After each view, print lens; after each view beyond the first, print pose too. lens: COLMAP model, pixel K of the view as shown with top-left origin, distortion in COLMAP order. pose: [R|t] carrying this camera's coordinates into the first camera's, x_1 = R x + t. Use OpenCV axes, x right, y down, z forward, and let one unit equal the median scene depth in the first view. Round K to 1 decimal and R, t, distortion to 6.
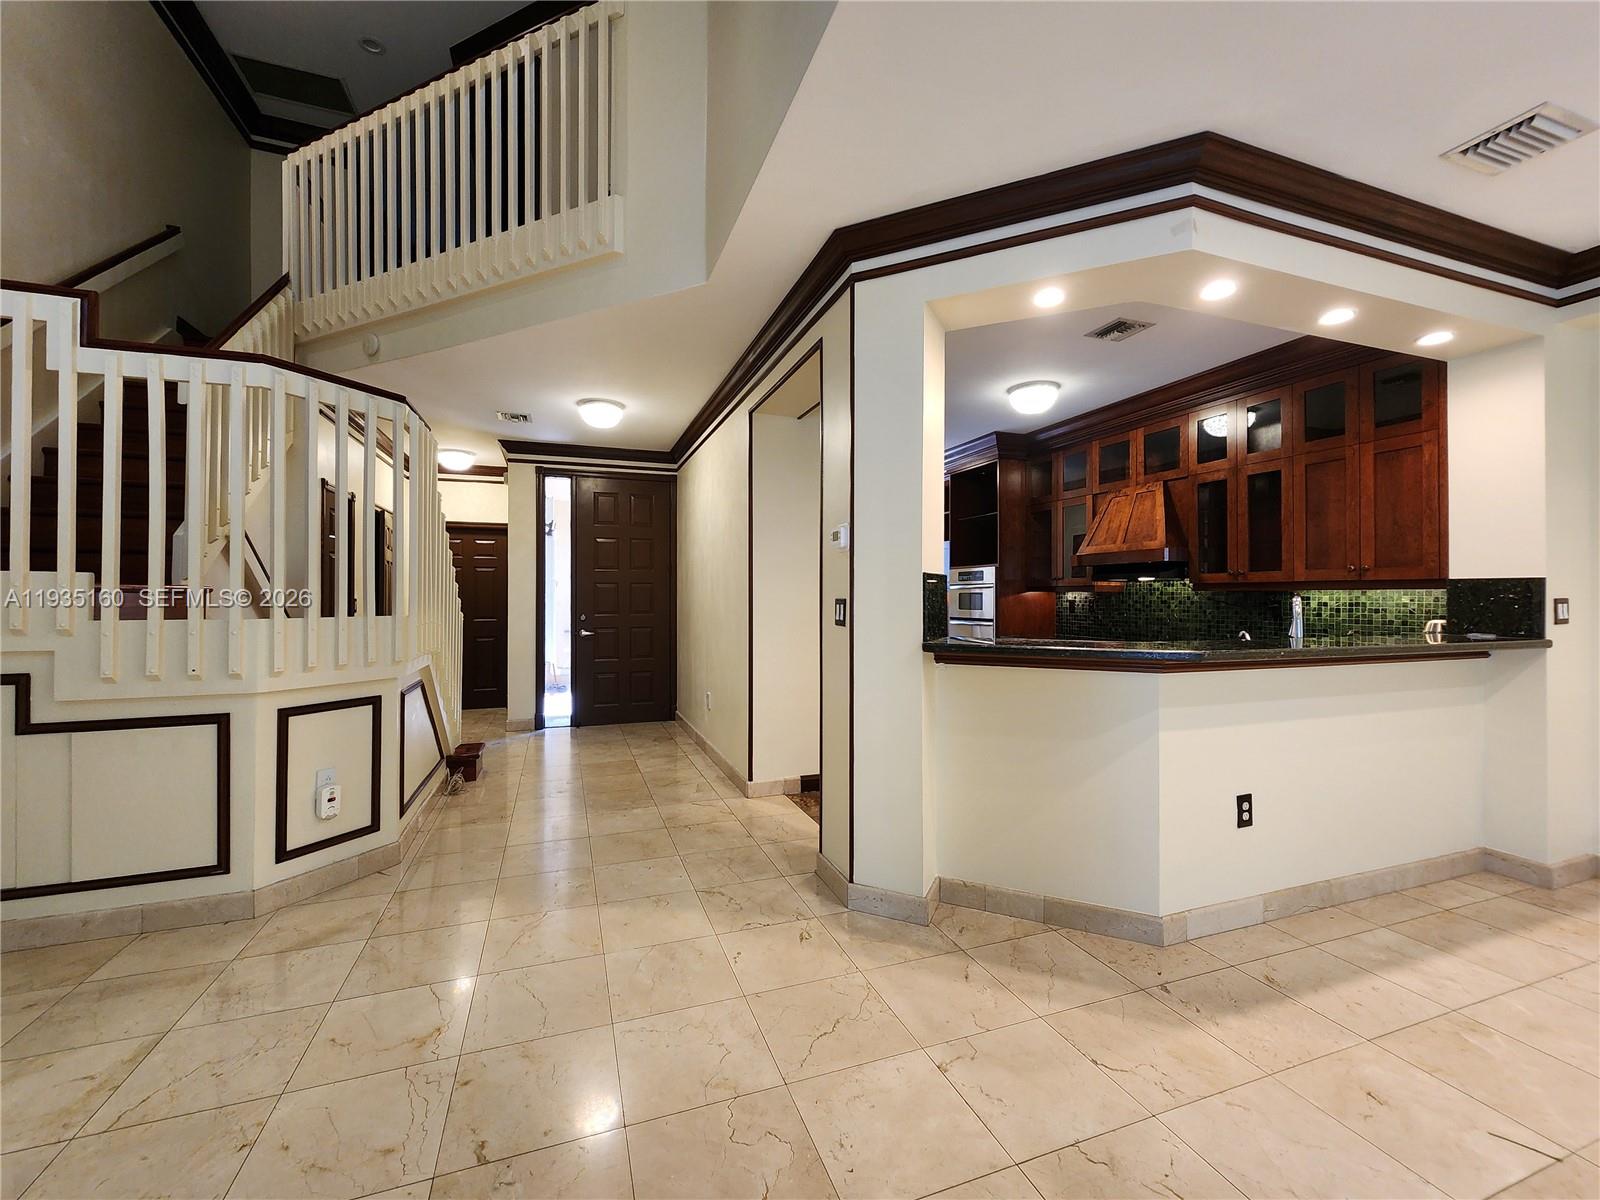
lens RADIAL K [[650.7, 0, 798.1], [0, 650.7, 597.8], [0, 0, 1]] dist [0.002211, 0.000068]
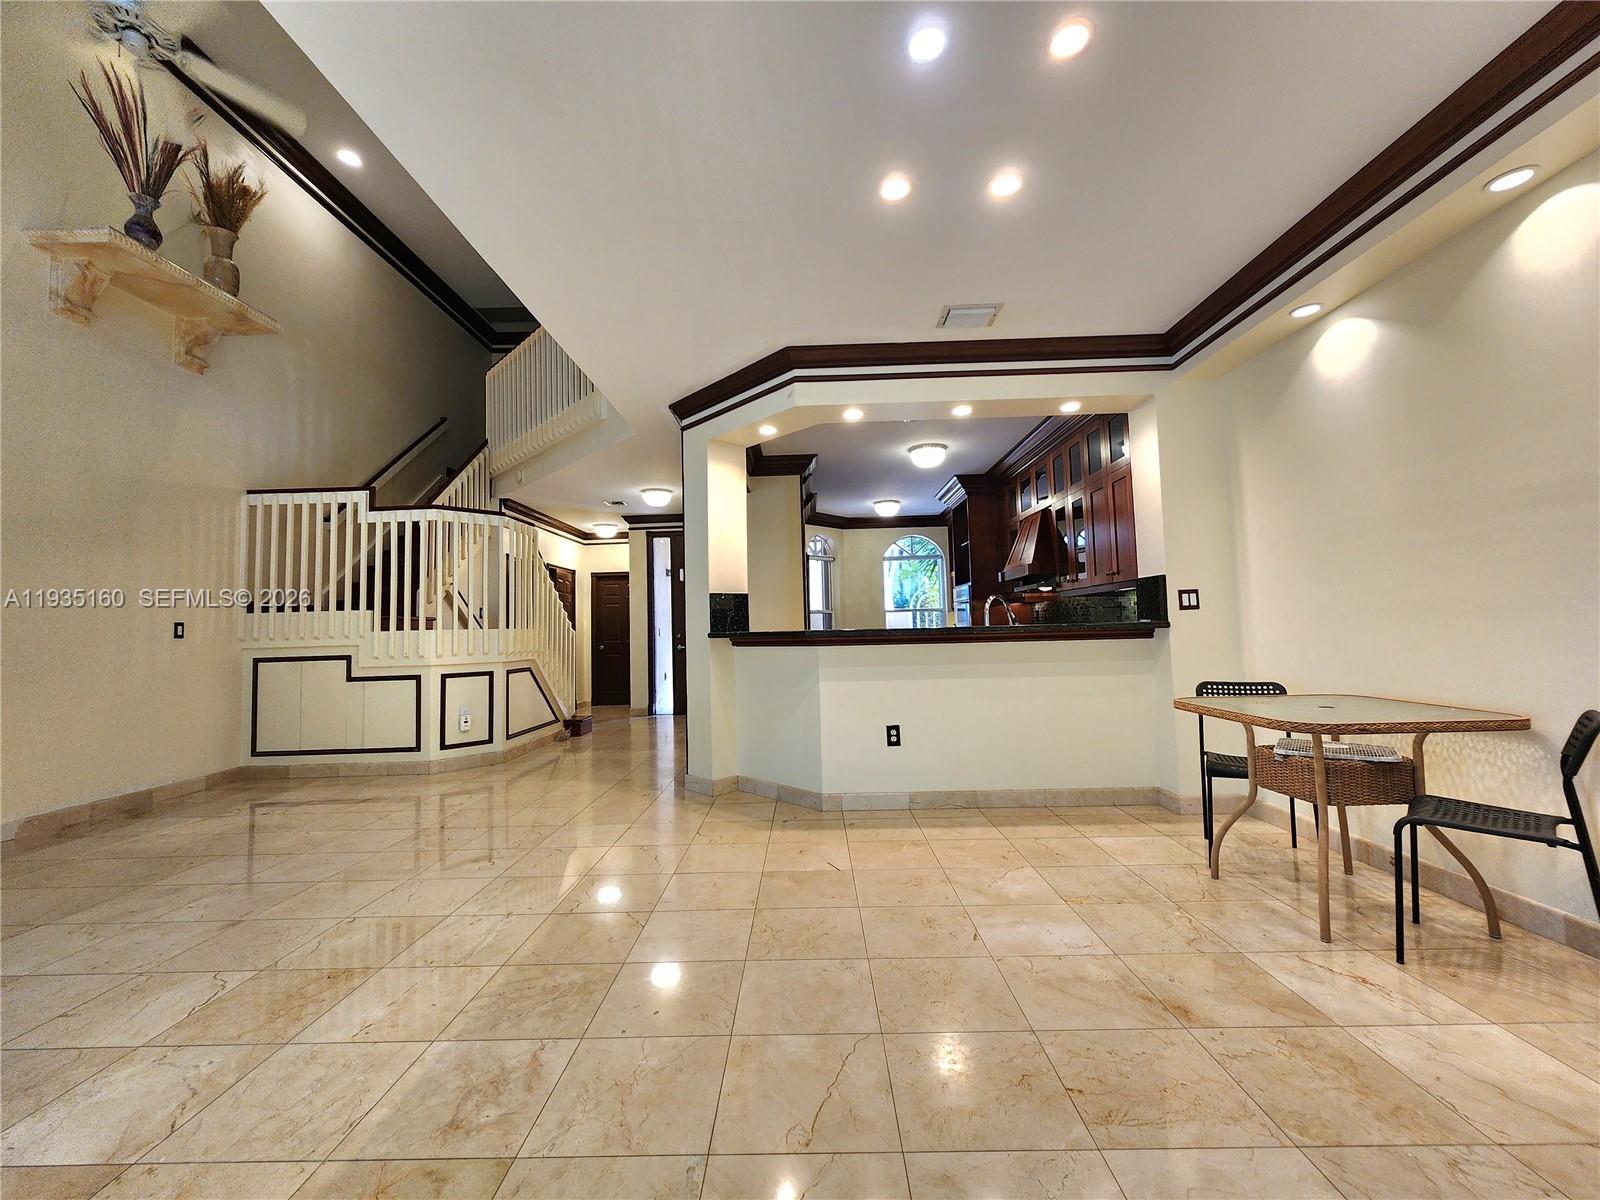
lens RADIAL K [[650.7, 0, 798.1], [0, 650.7, 597.8], [0, 0, 1]] dist [0.002211, 0.000068]
pose [[0.934460, -0.044048, -0.353333, 0.871317], [0.027304, 0.998261, -0.052236, 0.060857], [0.355019, 0.039165, 0.934038, -0.462425]]
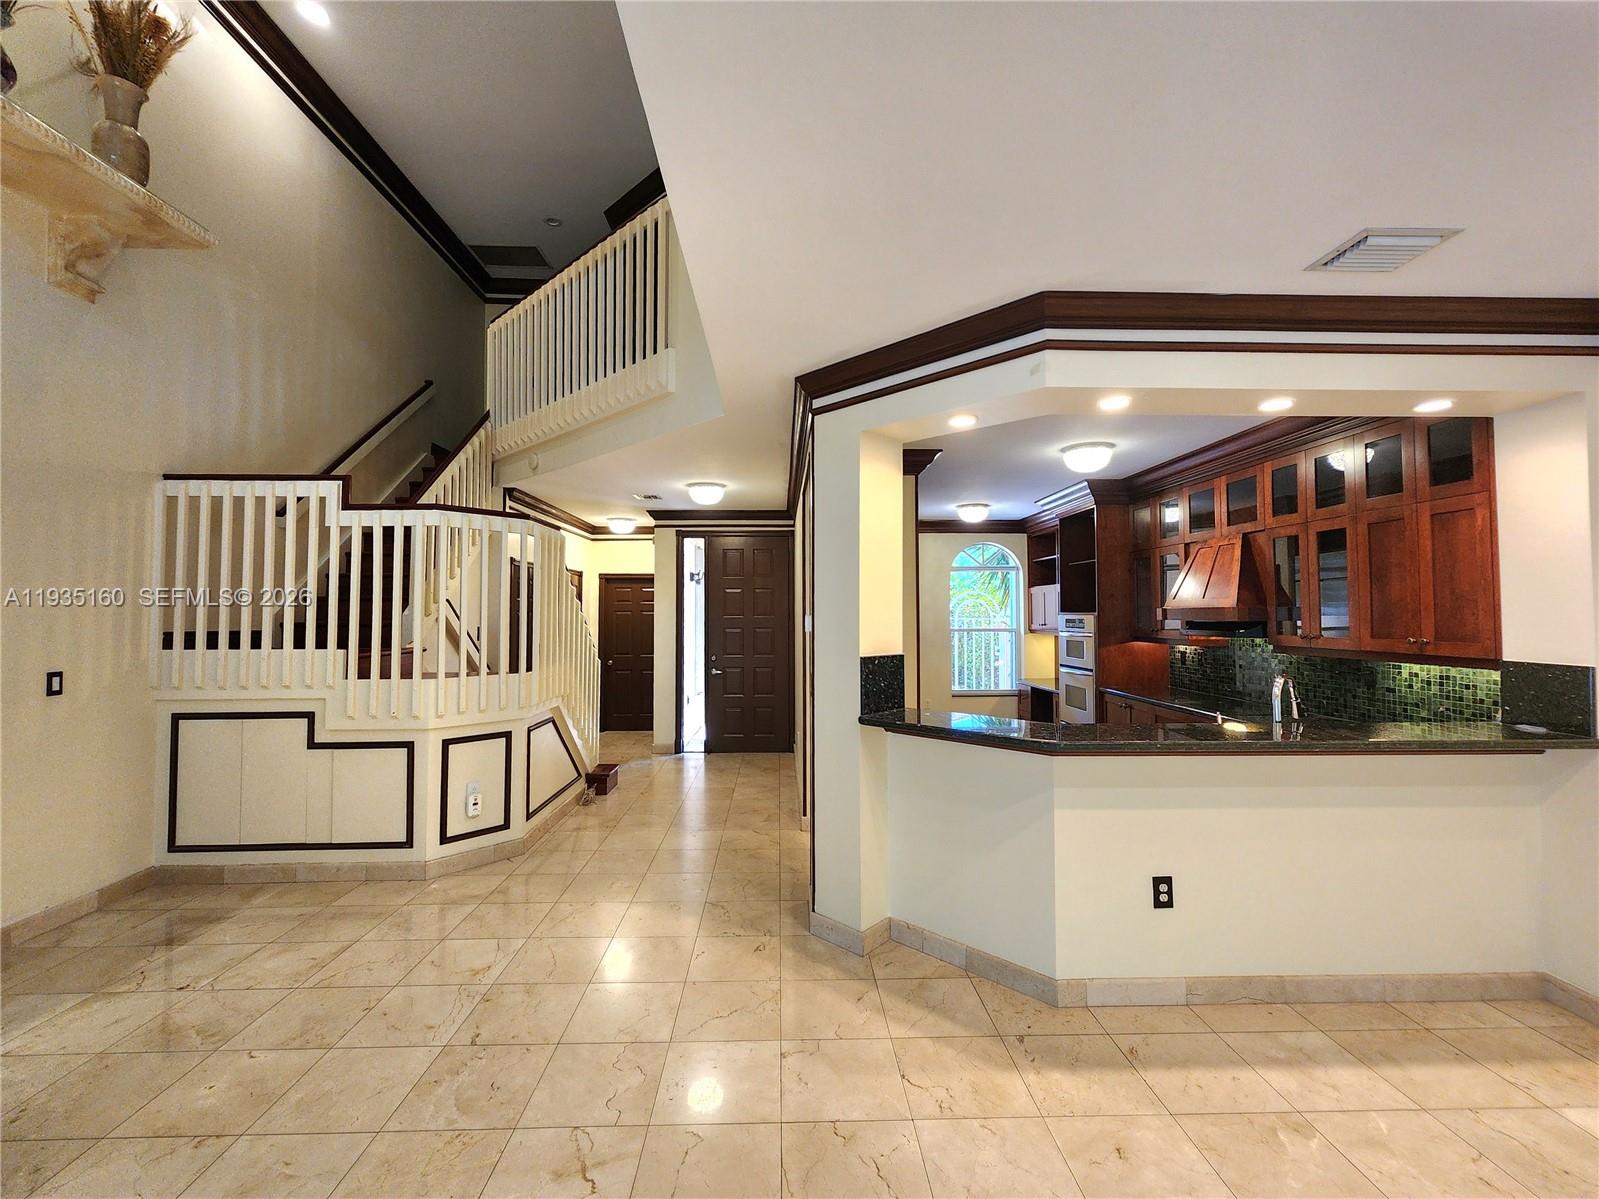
lens RADIAL K [[665.4, 0, 799.5], [0, 665.4, 599.5], [0, 0, 1]] dist [0.000251, 0.000406]
pose [[0.950087, -0.009241, -0.311848, 0.394903], [0.001652, 0.999696, -0.024590, -0.096232], [0.311980, 0.022848, 0.949814, -0.167172]]
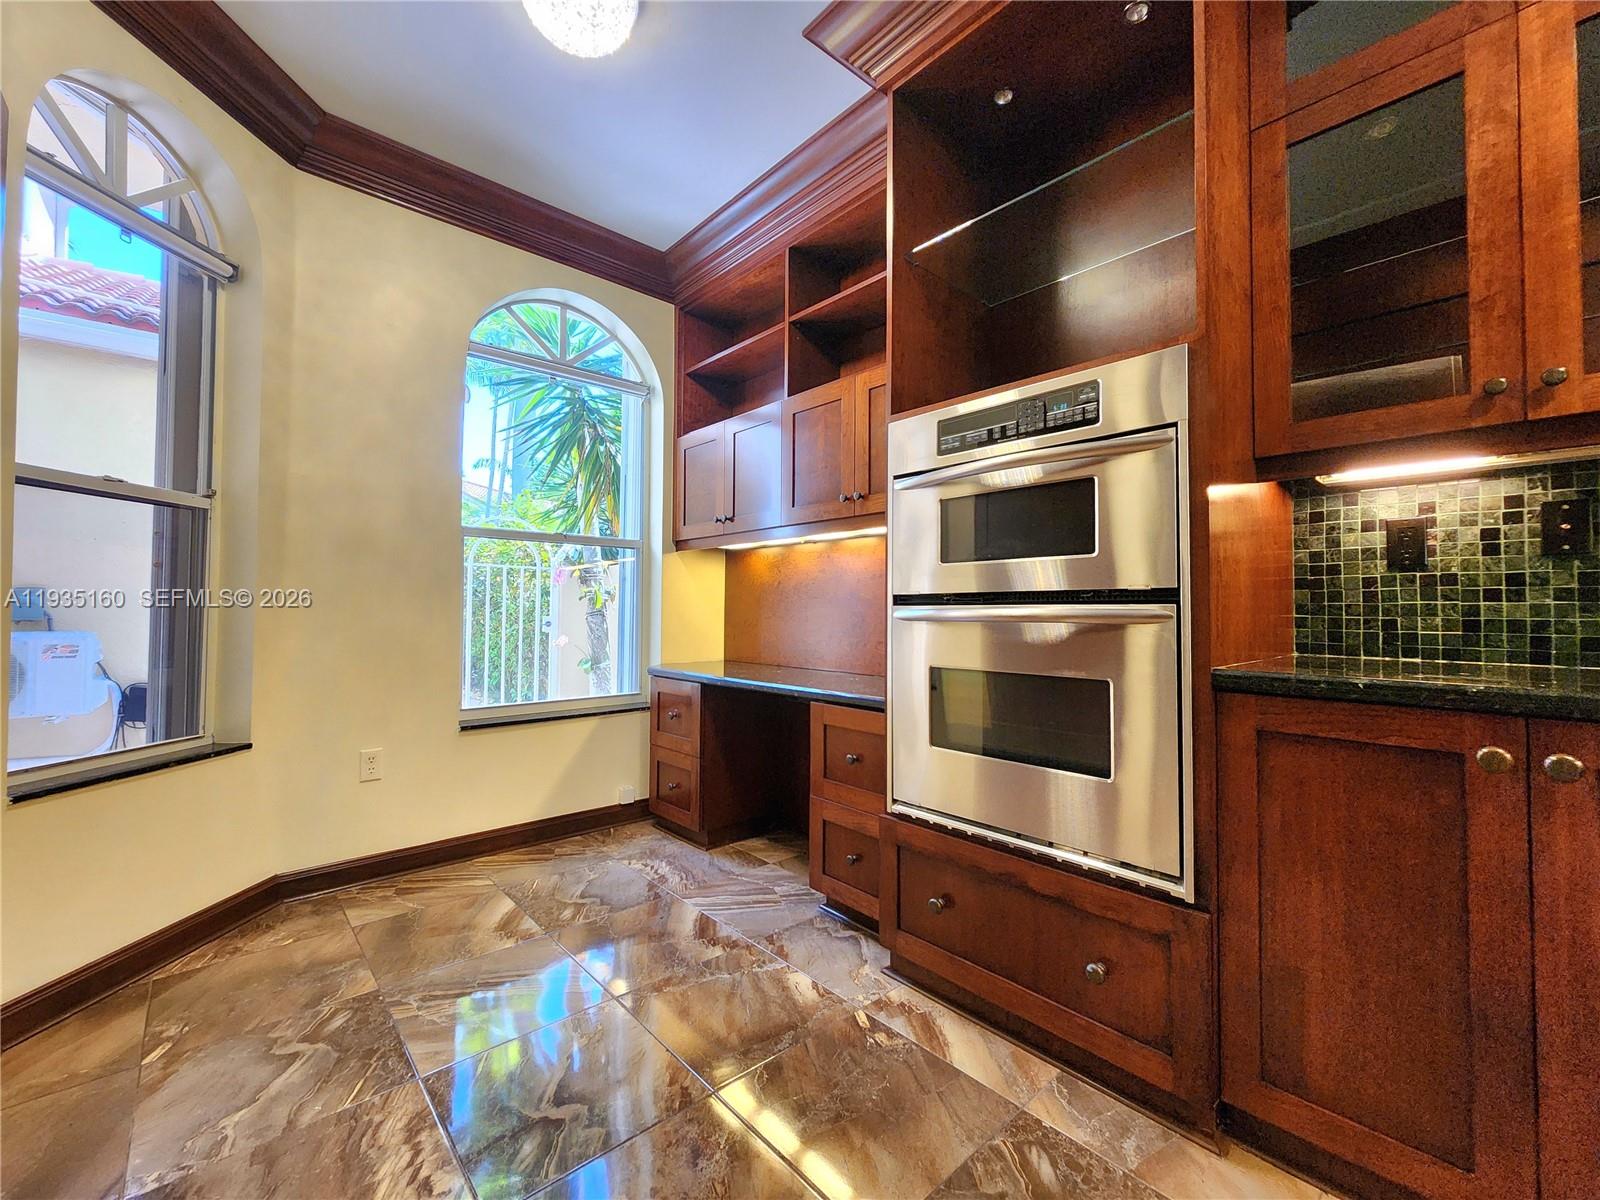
lens RADIAL K [[660.8, 0, 799.9], [0, 660.8, 593.3], [0, 0, 1]] dist [0.001162, 0.000215]
pose [[0.927663, 0.013544, 0.373174, 0.214206], [-0.004508, 0.999675, -0.025077, 0.081117], [-0.373392, 0.021580, 0.927423, 1.717392]]
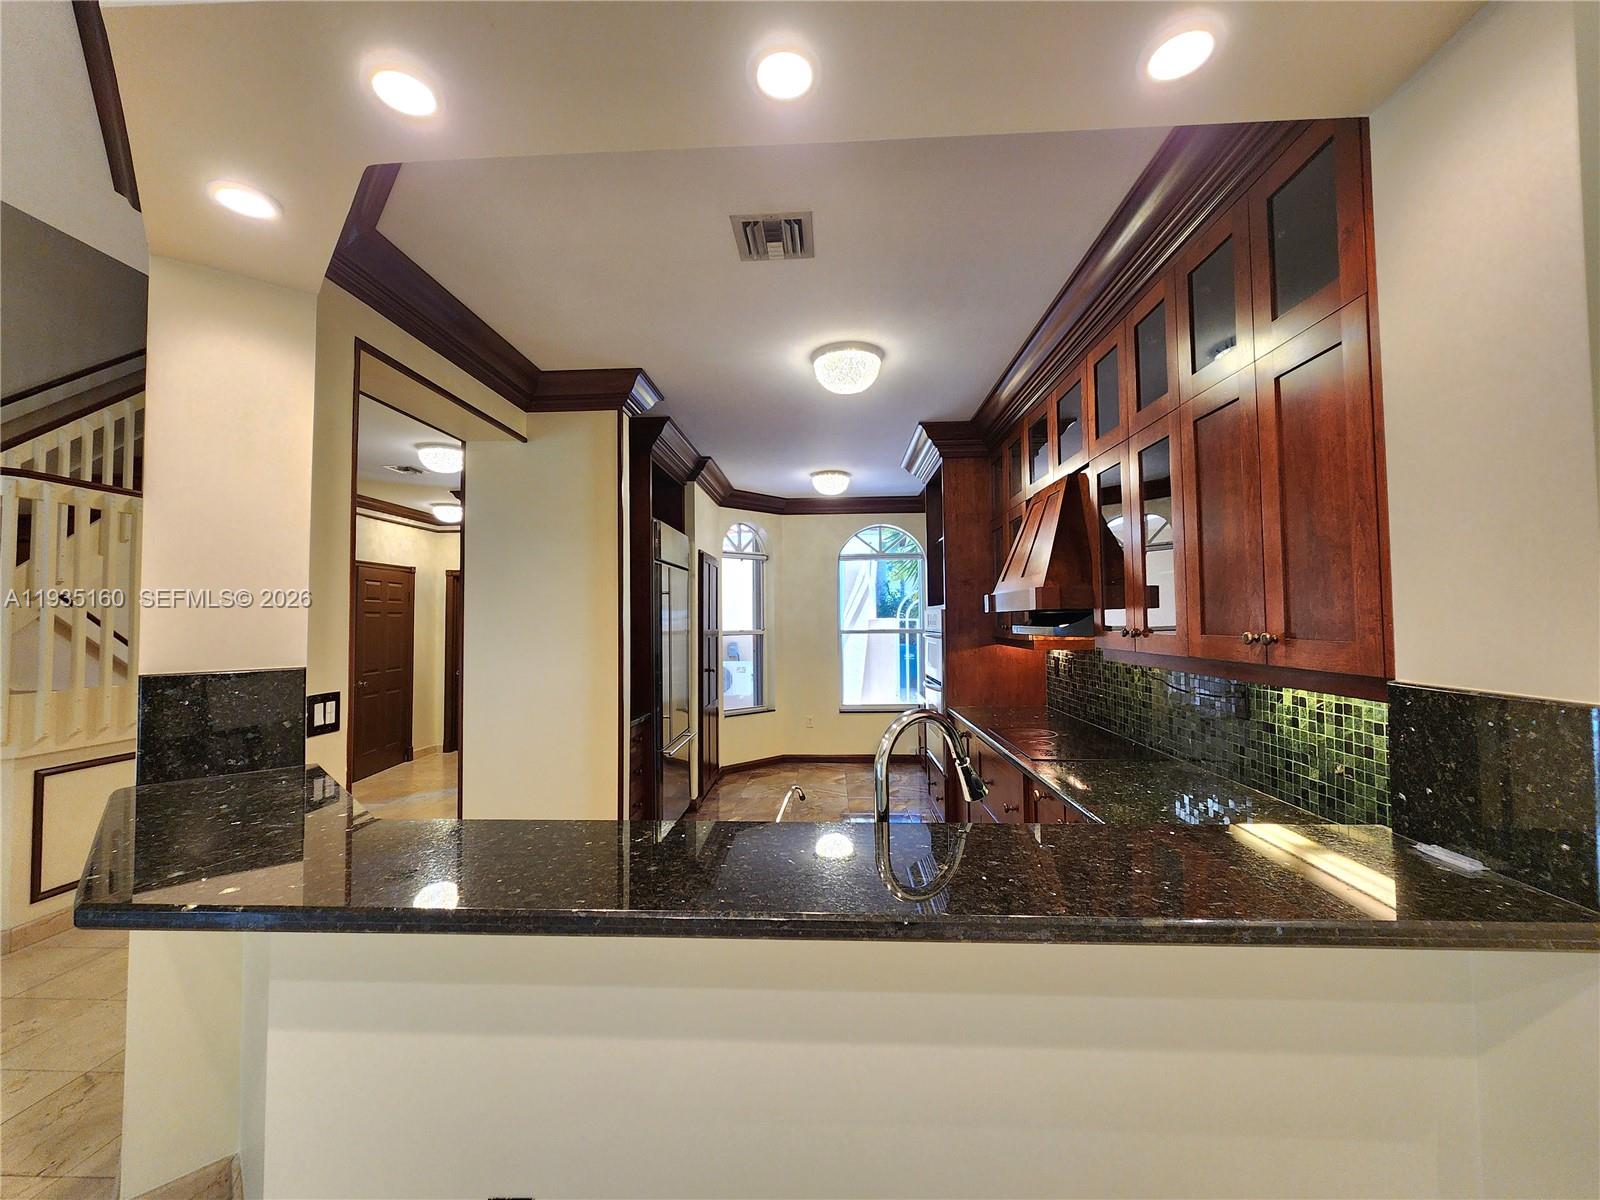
lens RADIAL K [[651.6, 0, 797.0], [0, 651.6, 596.6], [0, 0, 1]] dist [-0.018313, 0.000067]
pose [[0.923978, -0.024073, -0.381687, 0.867863], [0.010037, 0.999200, -0.038723, -0.070885], [0.382313, 0.031948, 0.923480, 0.560140]]
